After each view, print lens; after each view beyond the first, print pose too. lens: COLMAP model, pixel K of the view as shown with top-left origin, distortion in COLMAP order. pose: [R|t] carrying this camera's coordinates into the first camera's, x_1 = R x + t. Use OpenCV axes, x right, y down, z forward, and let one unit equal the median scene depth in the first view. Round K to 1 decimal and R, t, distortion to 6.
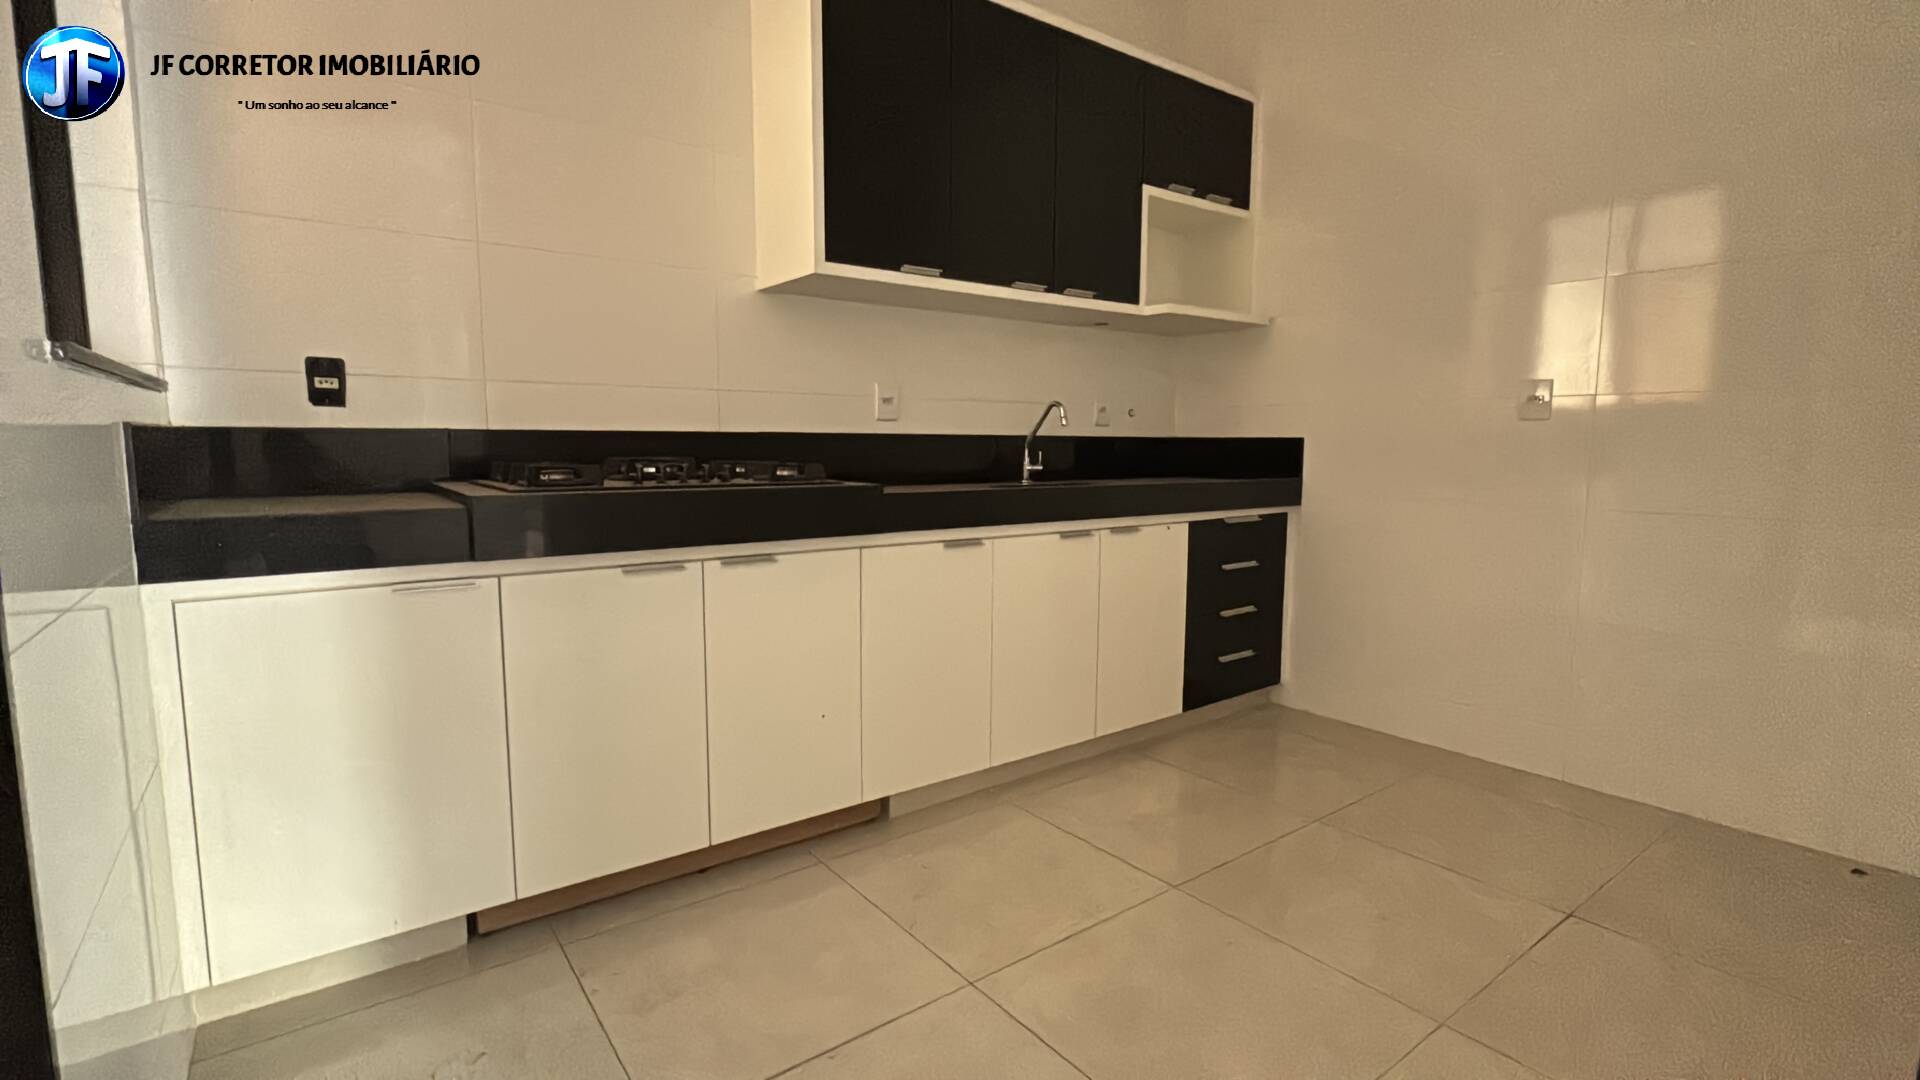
lens RADIAL K [[874.7, 0, 965.3], [0, 874.7, 543.8], [0, 0, 1]] dist [-0.005632, 0.000192]
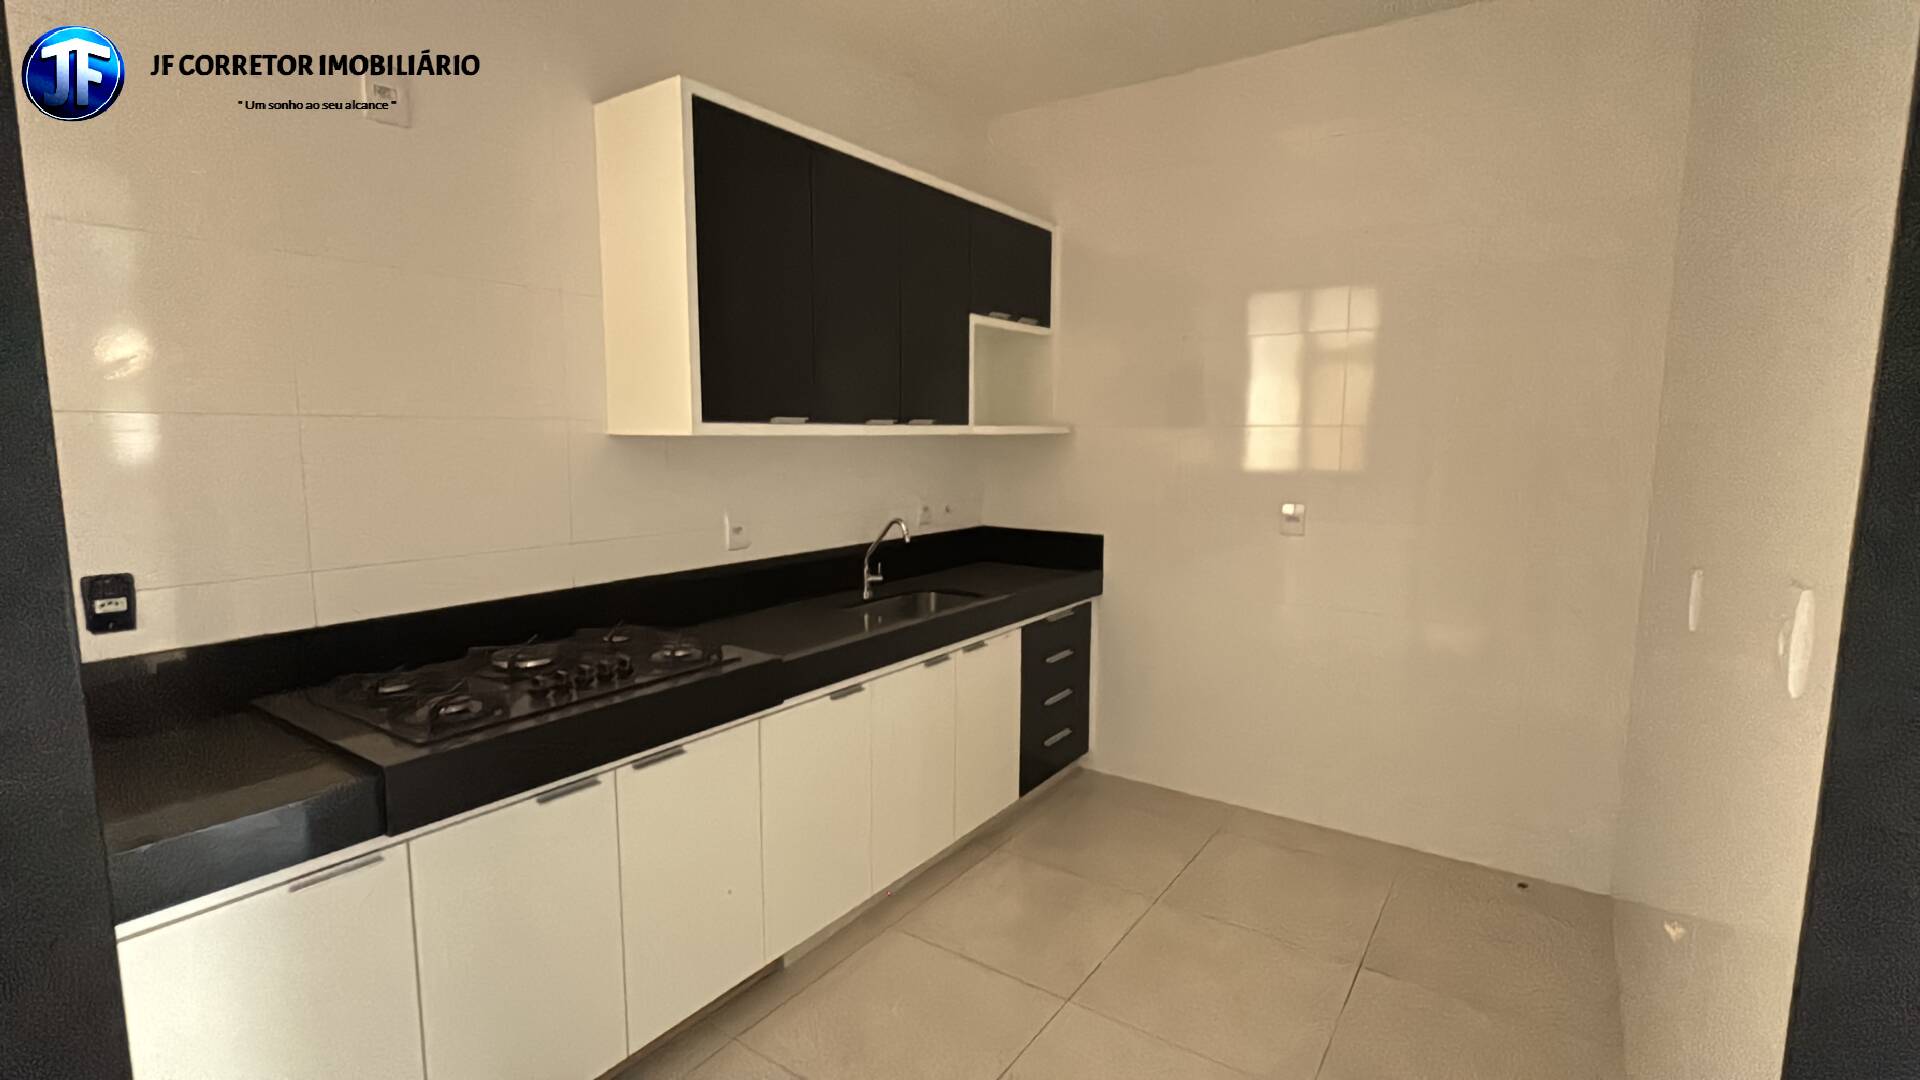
lens RADIAL K [[874.7, 0, 961.3], [0, 874.7, 539.8], [0, 0, 1]] dist [-0.005632, 0.000192]
pose [[0.949317, -0.038256, 0.311982, -0.159264], [0.034744, 0.999255, 0.016810, -0.161795], [-0.312393, -0.005118, 0.949939, -0.016016]]
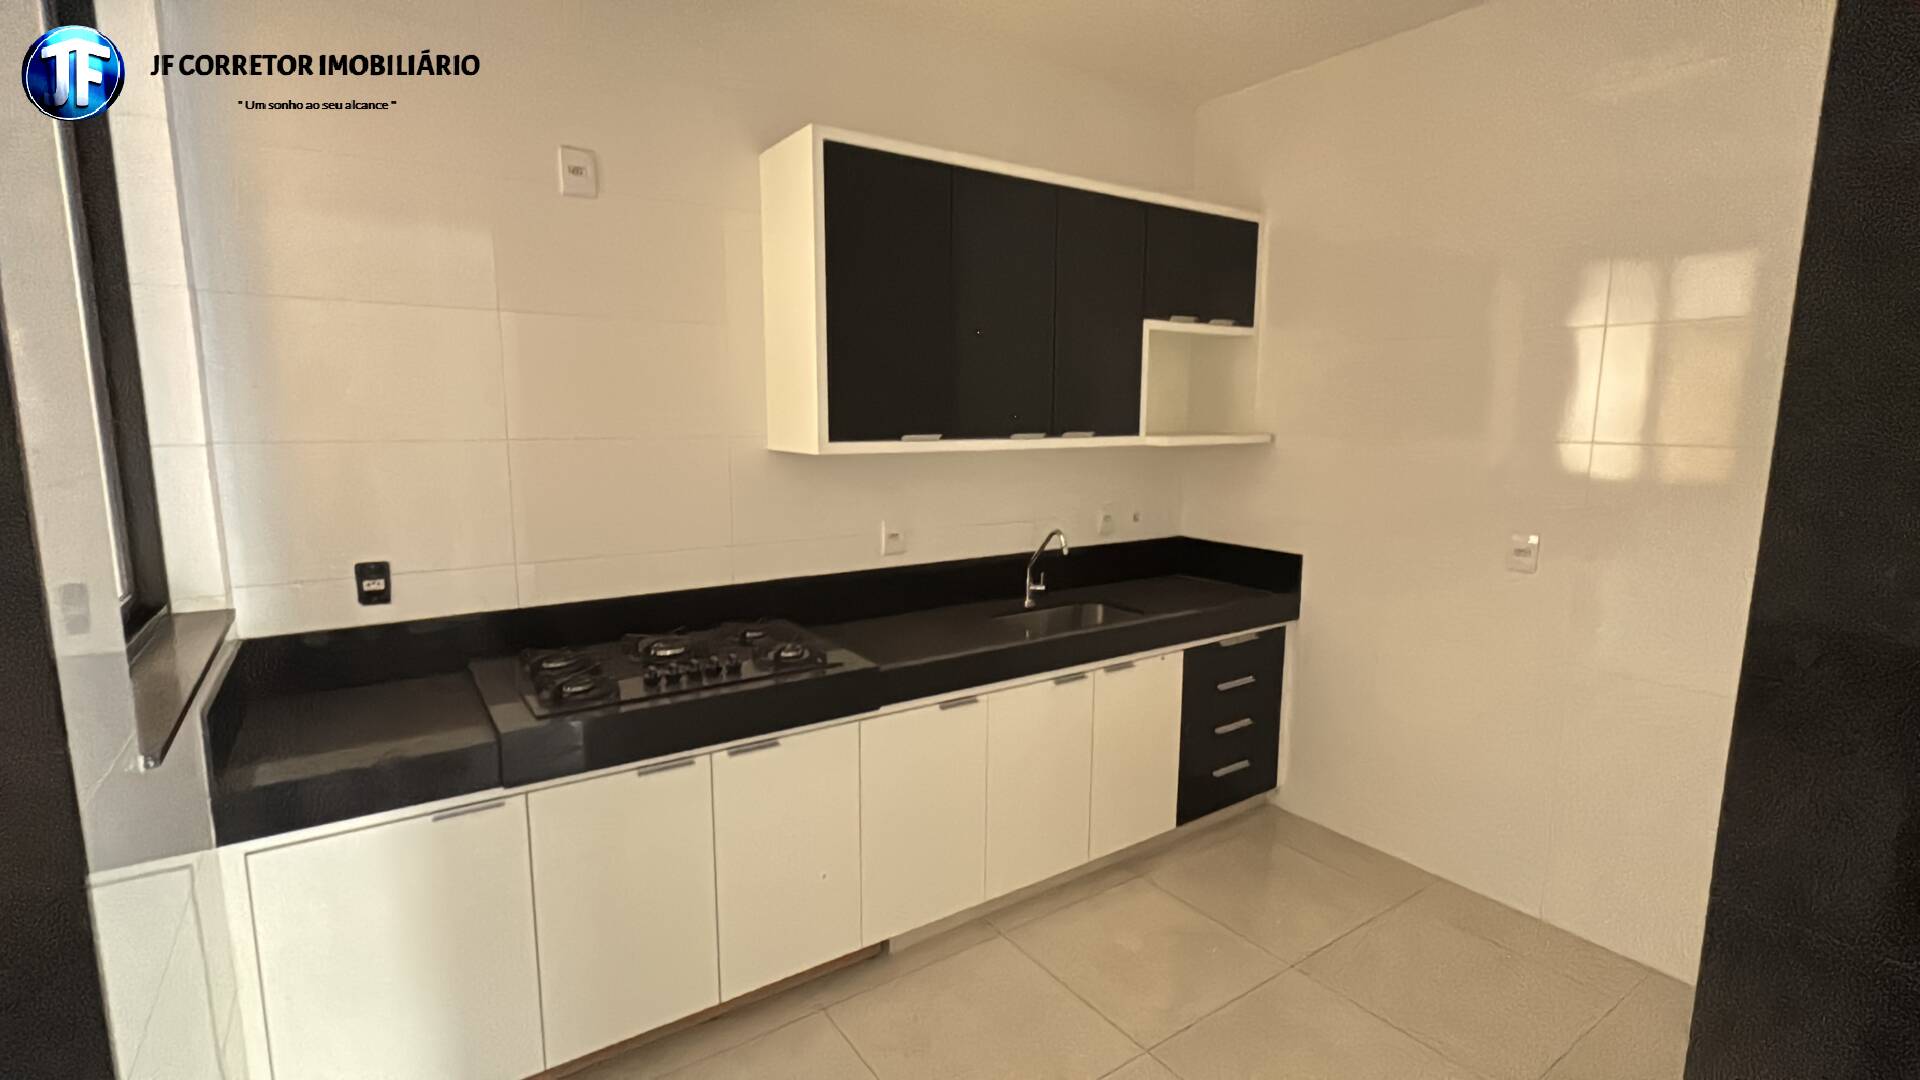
lens RADIAL K [[874.7, 0, 964.5], [0, 874.7, 537.8], [0, 0, 1]] dist [-0.005632, 0.000192]
pose [[0.999012, 0.006852, -0.043920, 0.041847], [-0.005426, 0.999457, 0.032497, -0.197918], [0.044119, -0.032226, 0.998506, -0.044998]]
